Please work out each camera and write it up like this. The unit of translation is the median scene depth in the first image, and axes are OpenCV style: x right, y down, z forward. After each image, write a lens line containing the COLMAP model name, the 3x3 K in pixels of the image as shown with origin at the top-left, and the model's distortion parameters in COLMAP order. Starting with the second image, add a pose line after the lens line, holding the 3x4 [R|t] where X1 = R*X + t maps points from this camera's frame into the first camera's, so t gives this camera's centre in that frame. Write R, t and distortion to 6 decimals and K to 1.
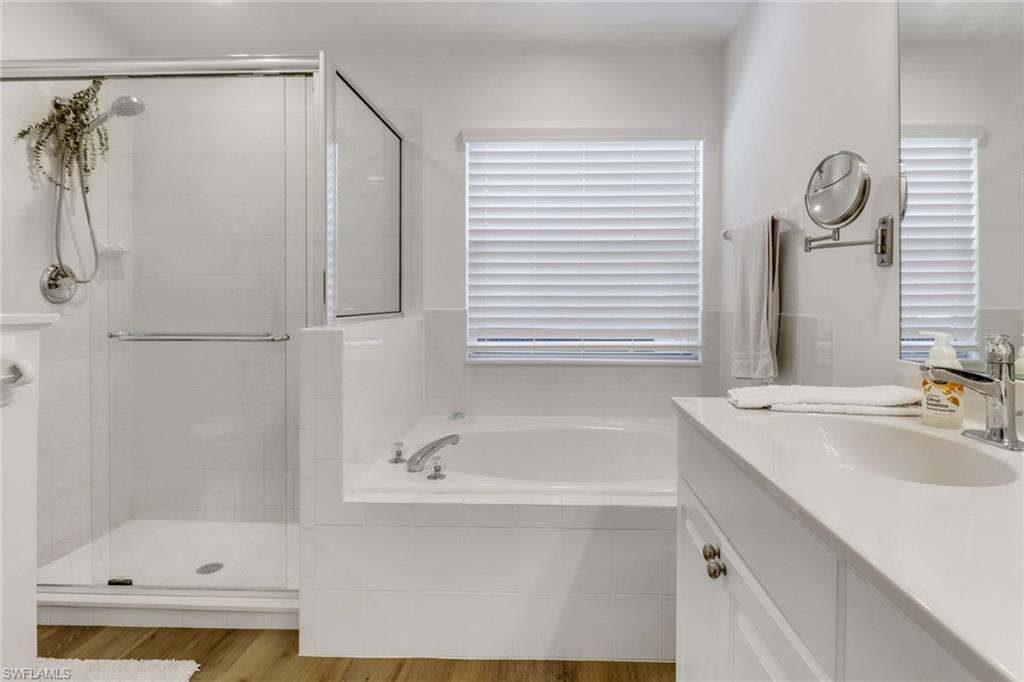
lens RADIAL K [[582.8, 0, 515.1], [0, 582.8, 300.7], [0, 0, 1]] dist [-0.004779, -0.000839]
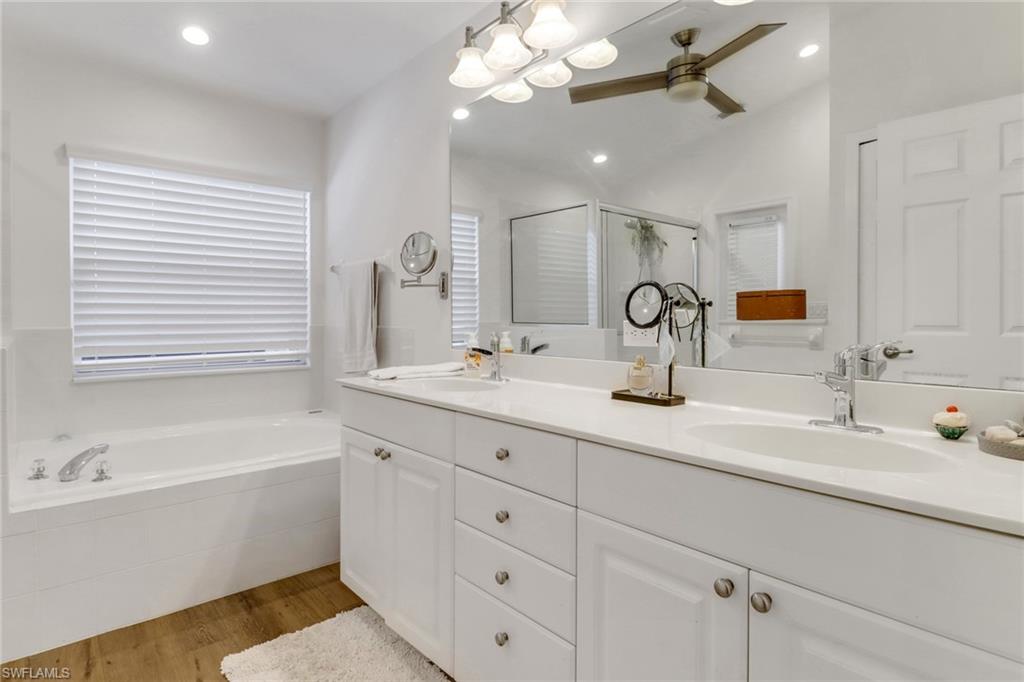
lens RADIAL K [[582.8, 0, 515.1], [0, 582.8, 300.7], [0, 0, 1]] dist [-0.004779, -0.000839]
pose [[0.732224, 0.014466, 0.680910, -0.239672], [0.004628, 0.999646, -0.026213, -0.002308], [-0.681048, 0.022345, 0.731898, -0.263936]]
